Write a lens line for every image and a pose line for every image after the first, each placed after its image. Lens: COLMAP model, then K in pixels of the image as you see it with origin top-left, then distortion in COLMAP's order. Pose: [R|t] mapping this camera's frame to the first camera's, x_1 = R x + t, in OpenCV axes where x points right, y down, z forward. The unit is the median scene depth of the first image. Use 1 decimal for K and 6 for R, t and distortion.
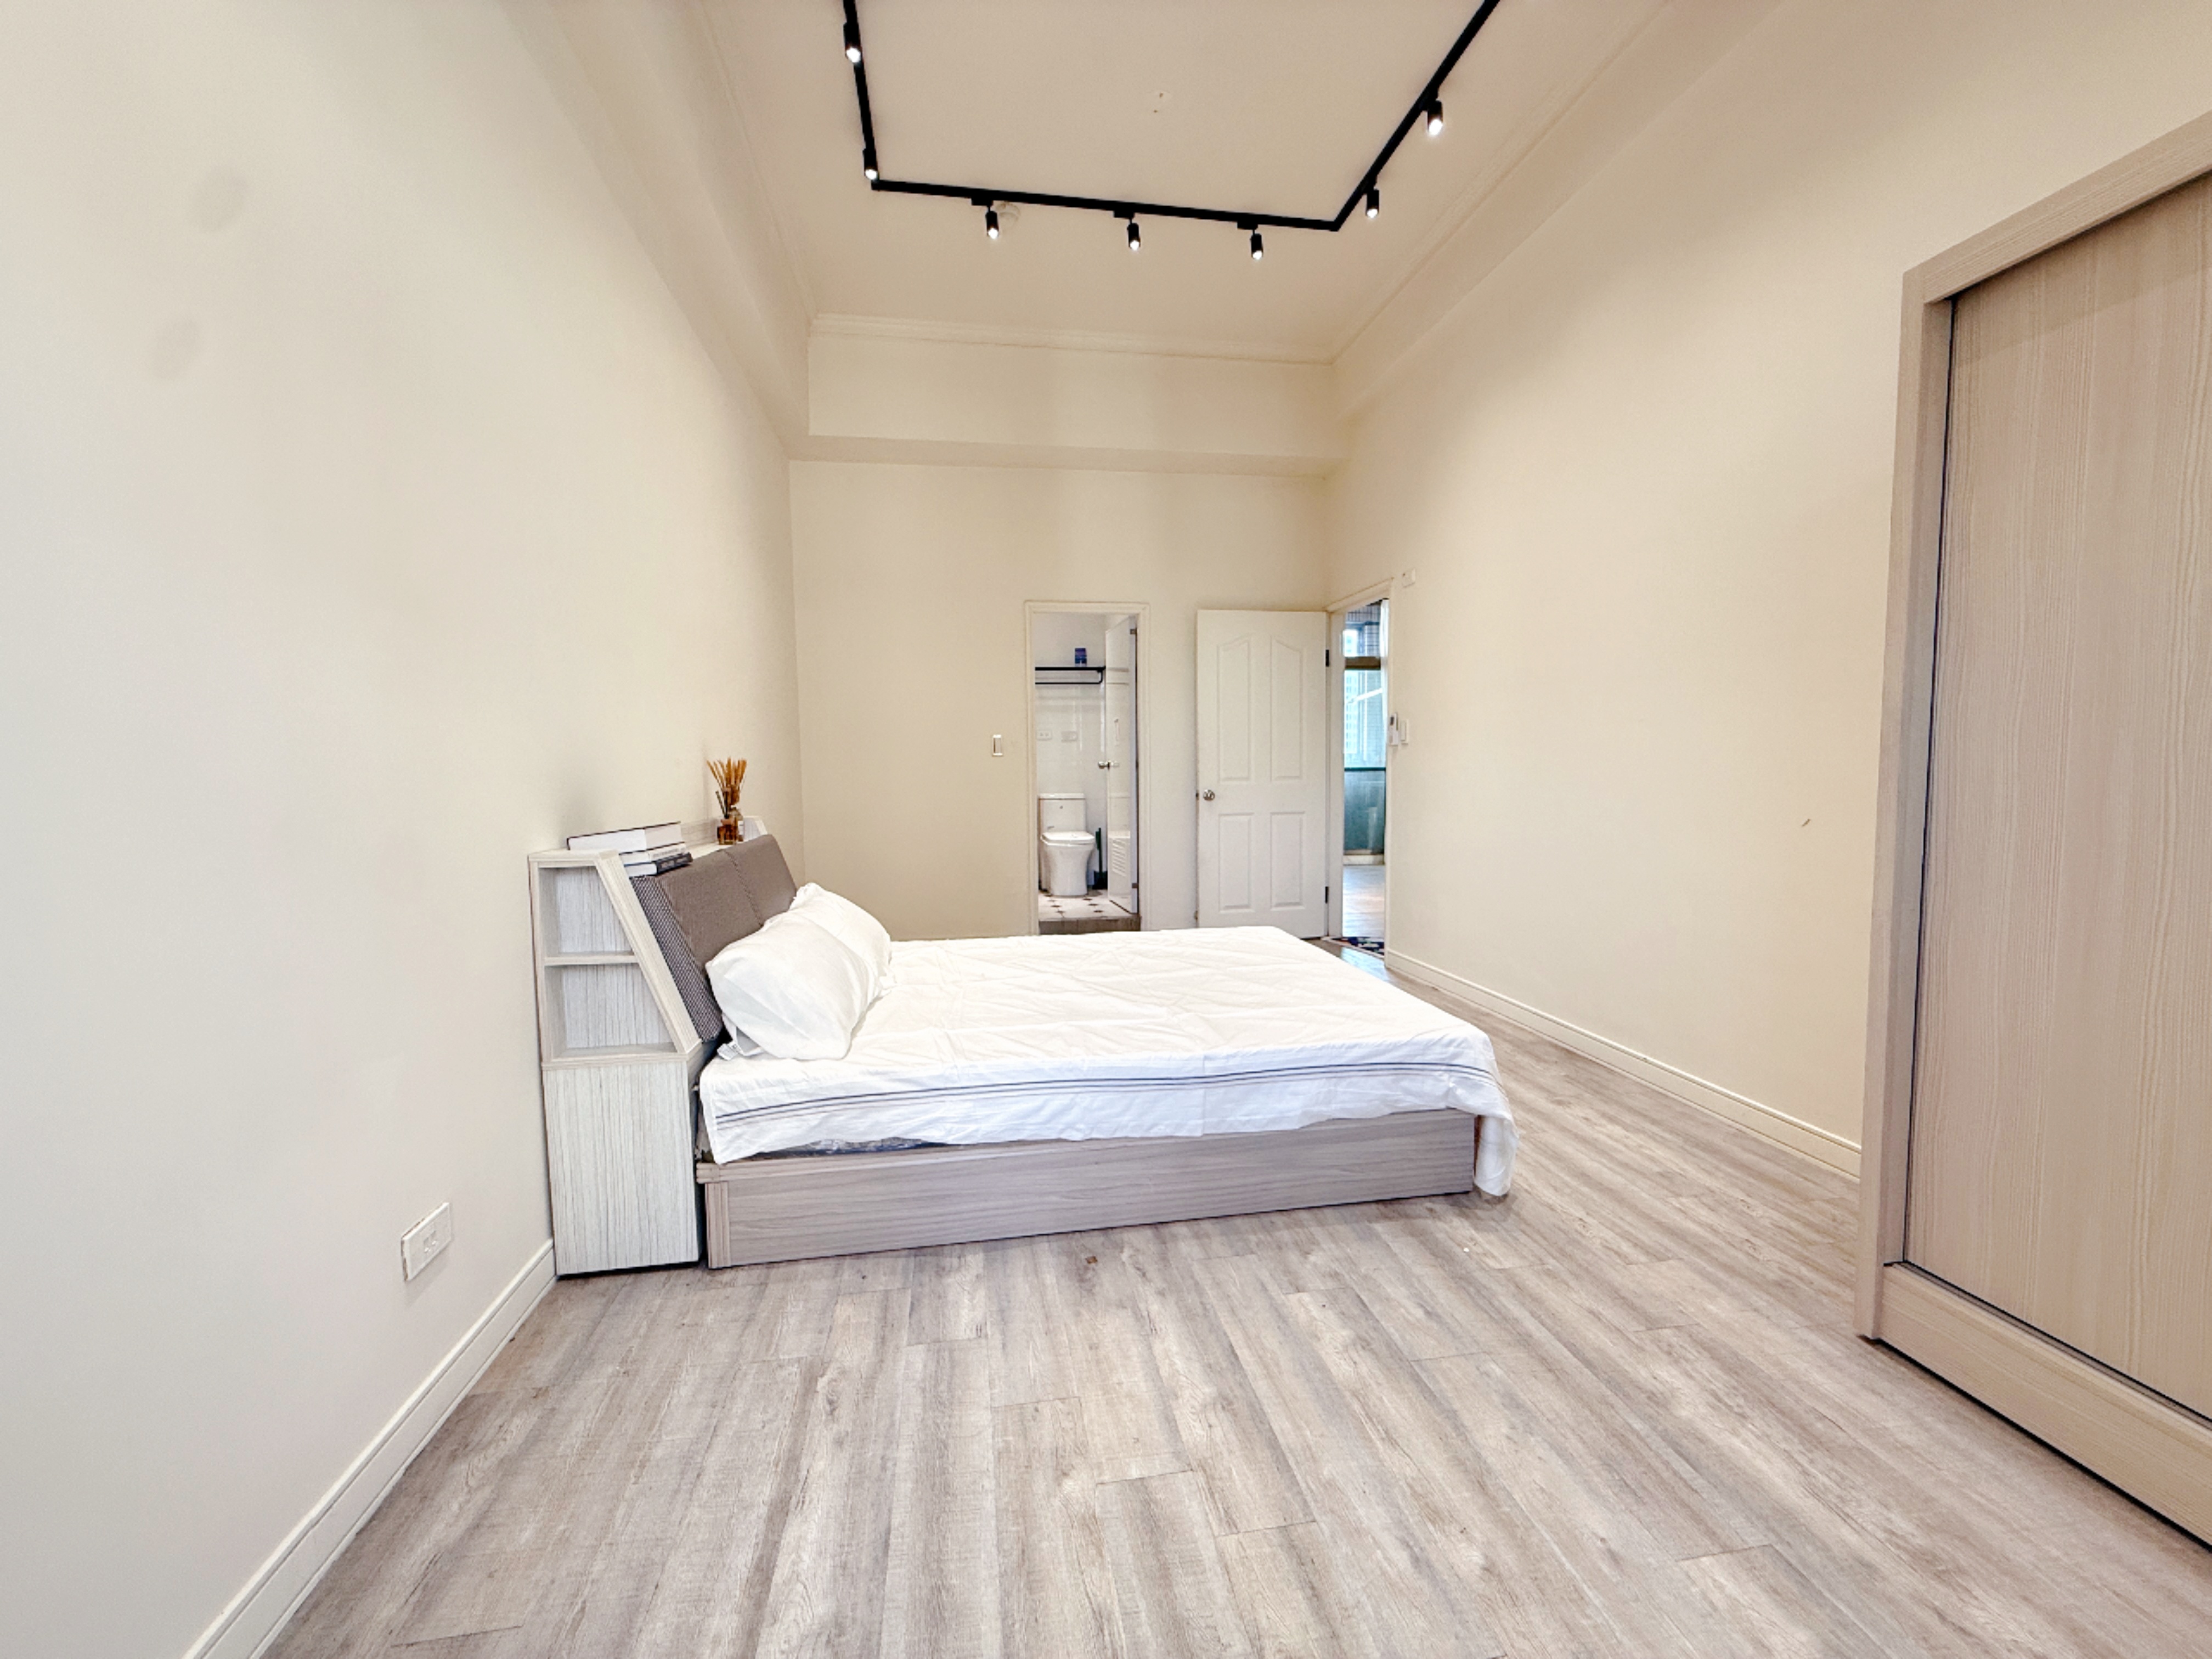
lens RADIAL K [[881.6, 0, 1098.7], [0, 881.6, 831.4], [0, 0, 1]] dist [0.000229, 0.000032]
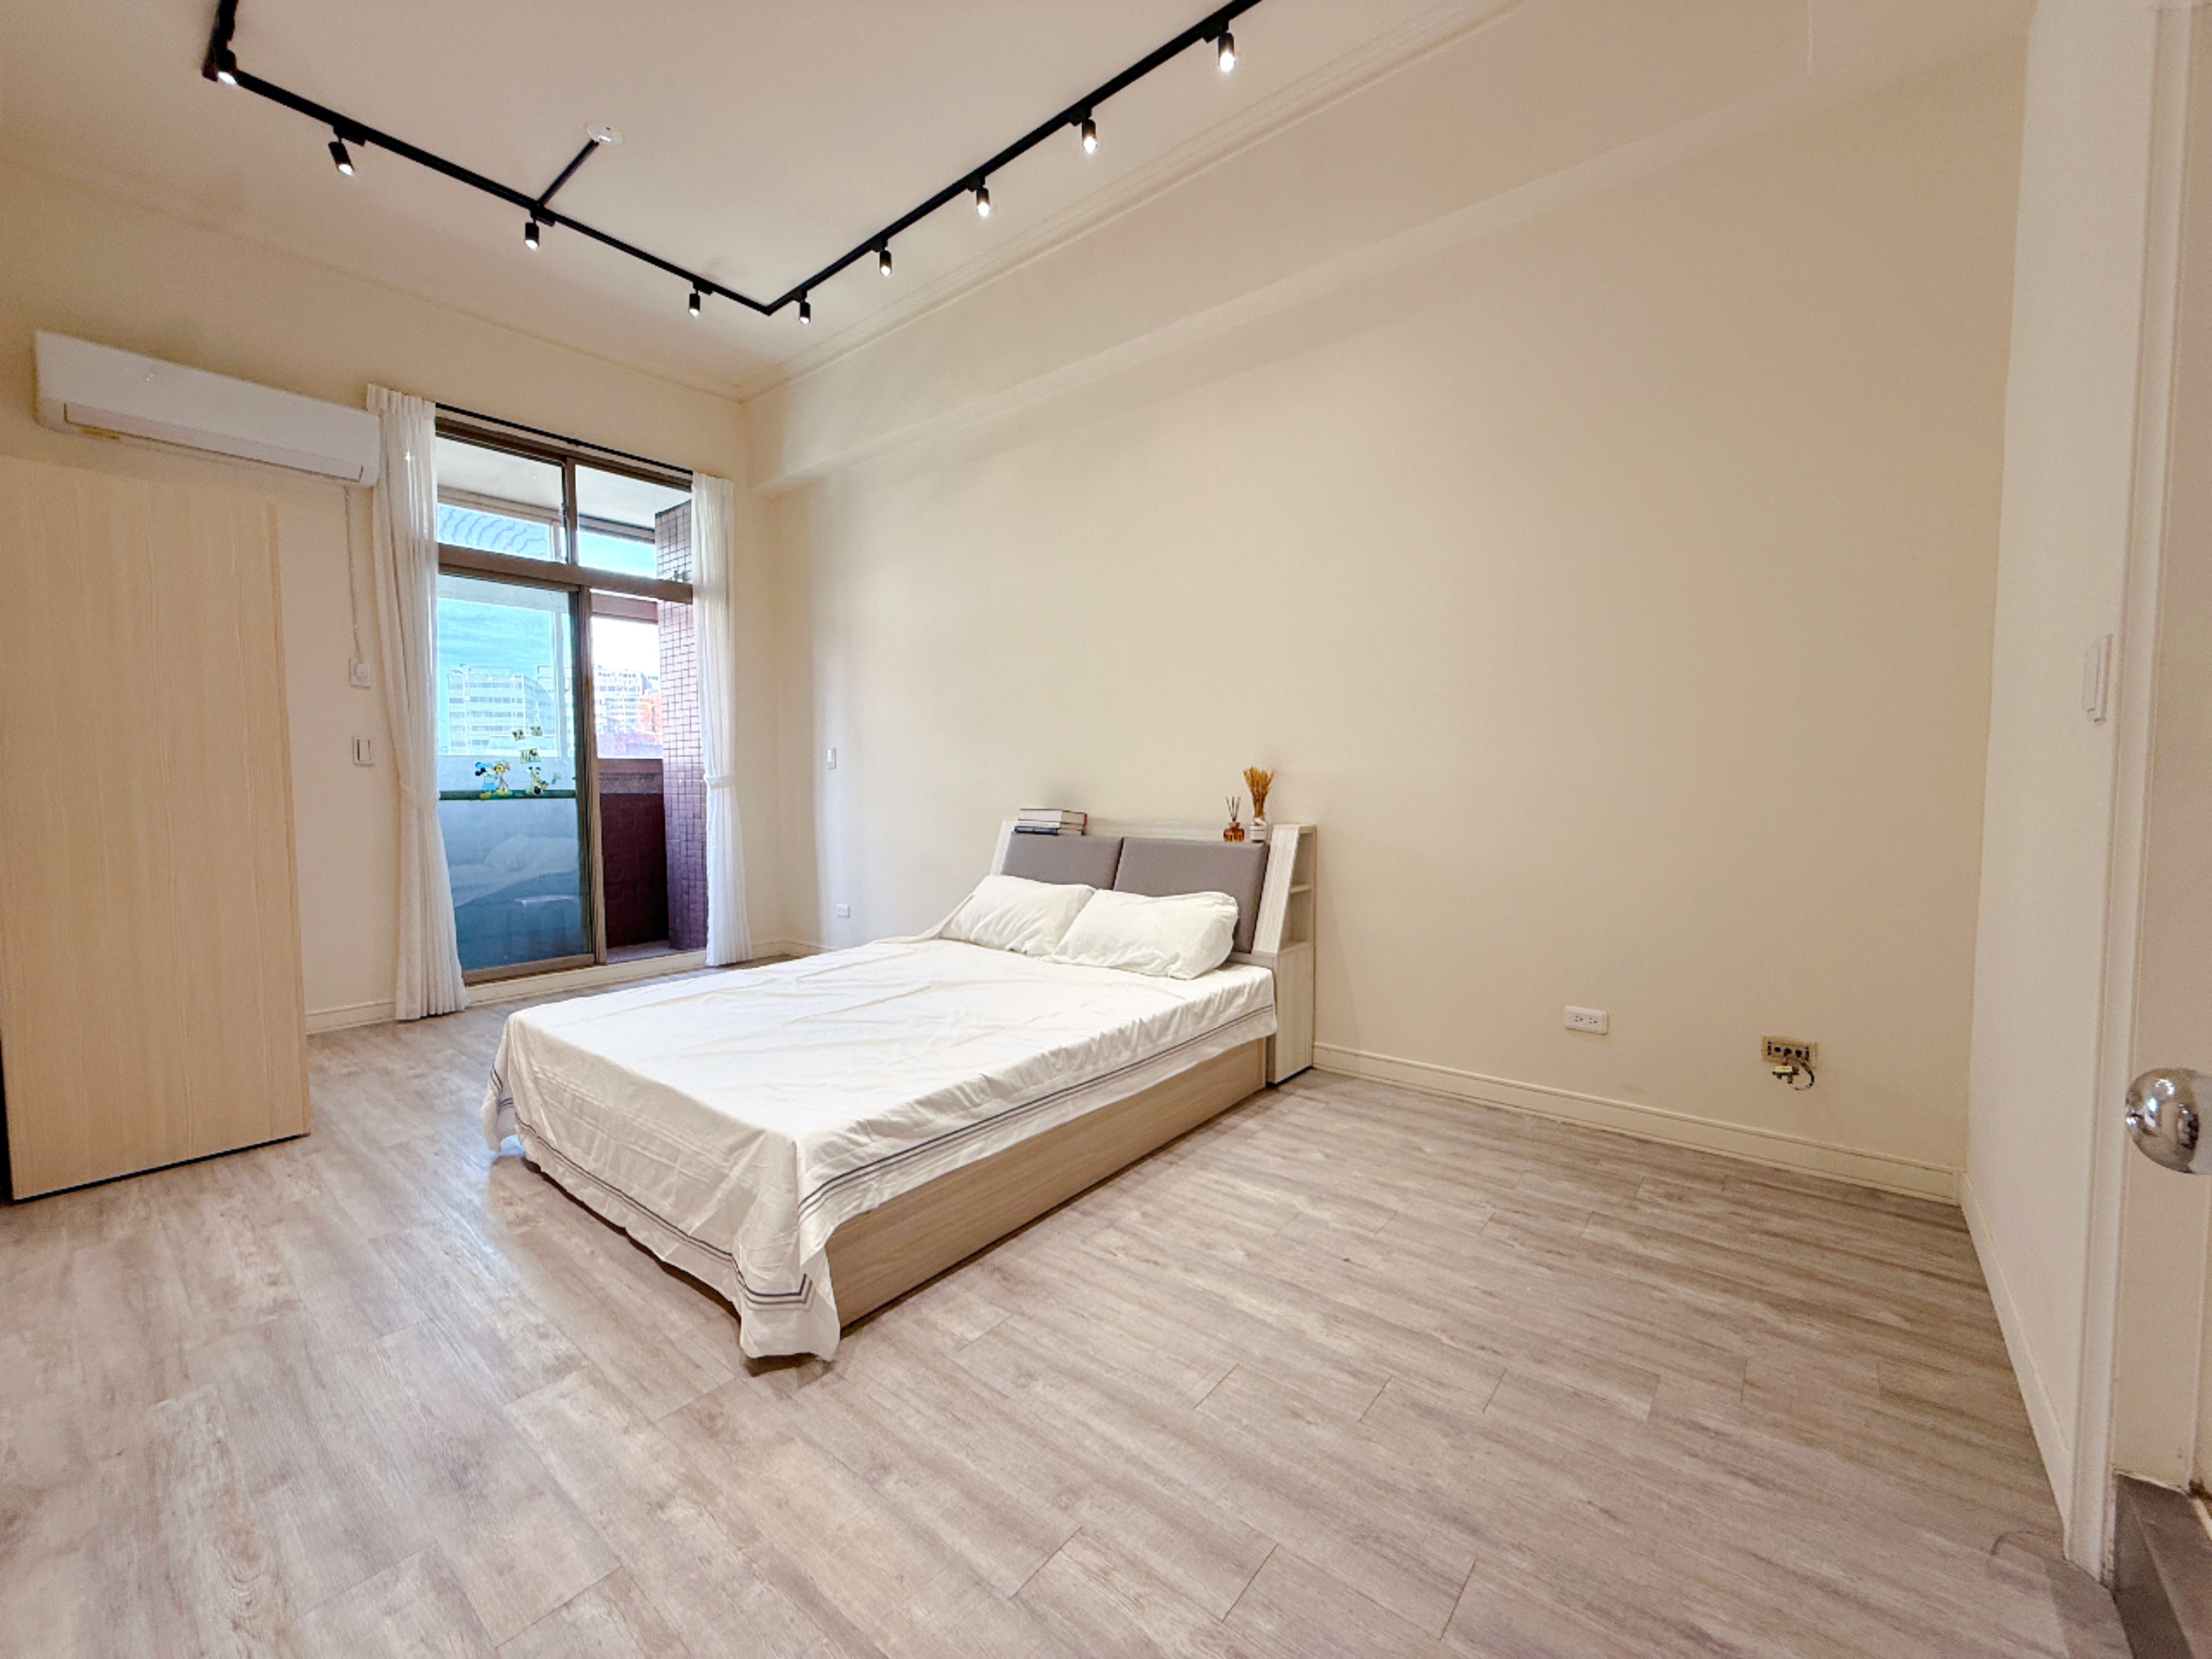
lens RADIAL K [[881.6, 0, 1098.7], [0, 881.6, 831.4], [0, 0, 1]] dist [0.000229, 0.000032]
pose [[-0.747934, 0.055259, -0.661469, 0.537064], [-0.033748, 0.992074, 0.121038, -0.158885], [0.662915, 0.112852, -0.740141, 2.061075]]
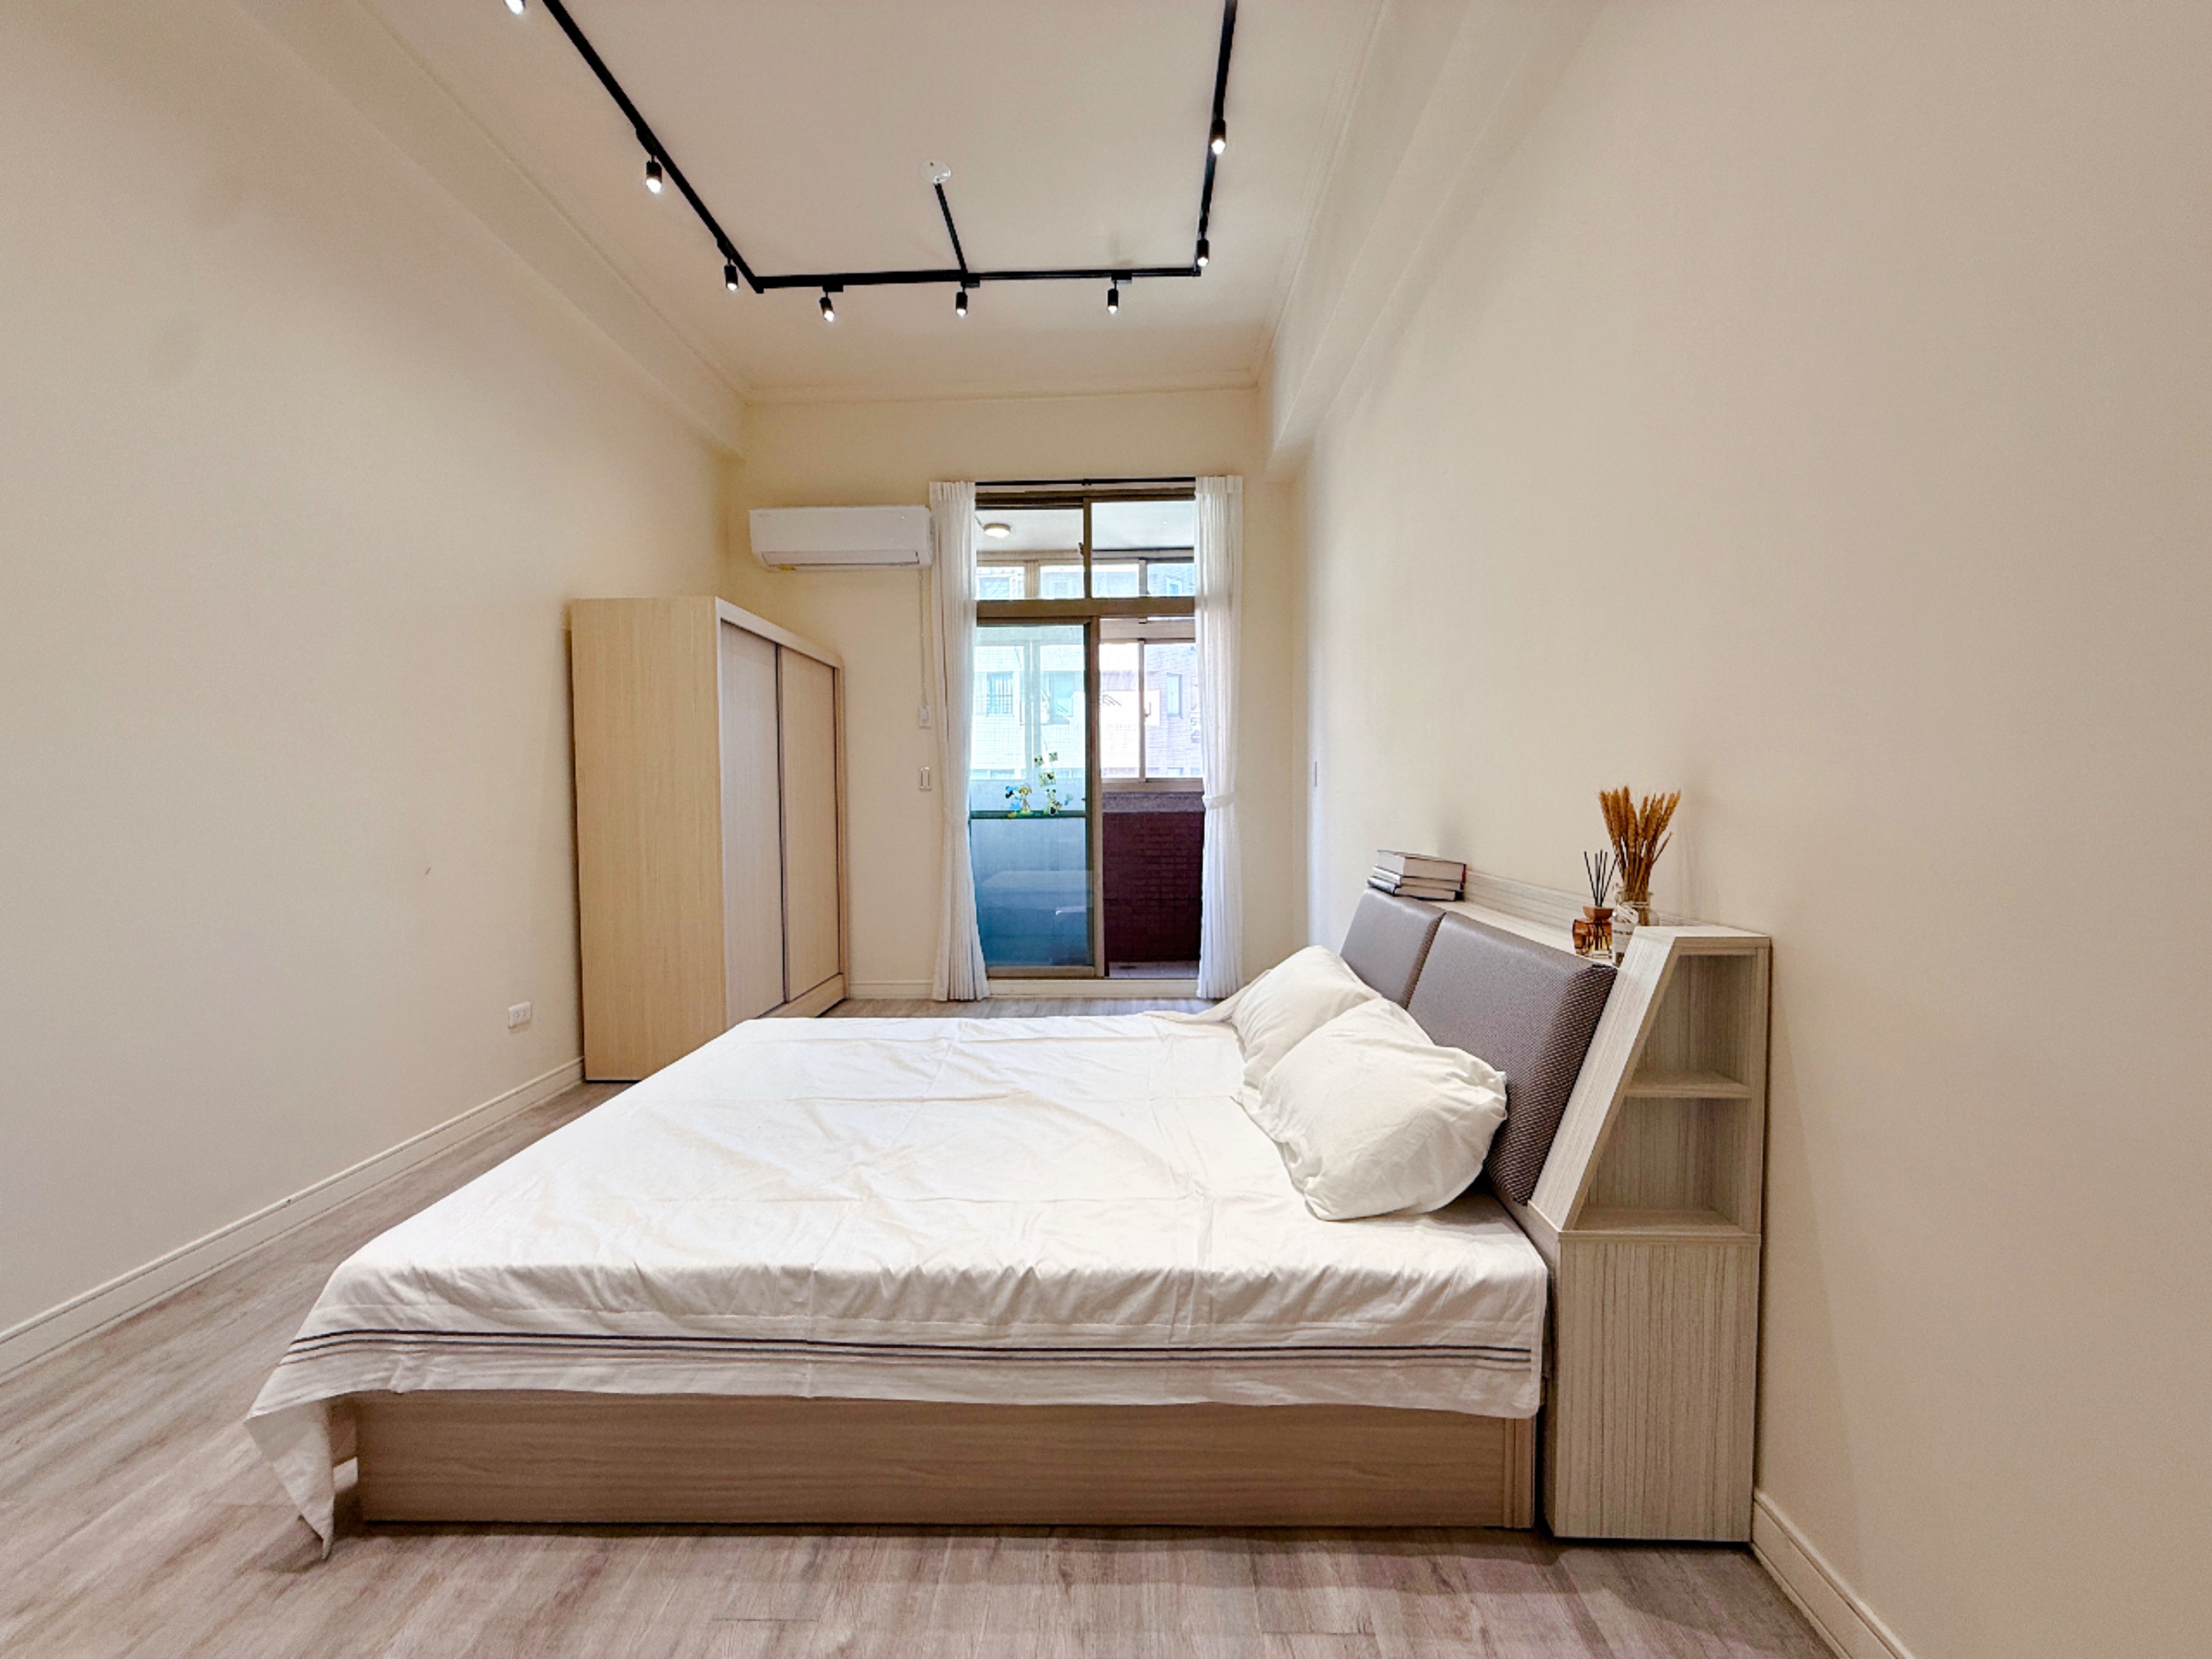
lens RADIAL K [[881.6, 0, 1098.7], [0, 881.6, 831.4], [0, 0, 1]] dist [0.000229, 0.000032]
pose [[-0.982764, 0.014698, 0.184282, -0.274200], [0.035192, 0.993480, 0.108437, -0.149000], [-0.181487, 0.113054, -0.976873, 1.865783]]
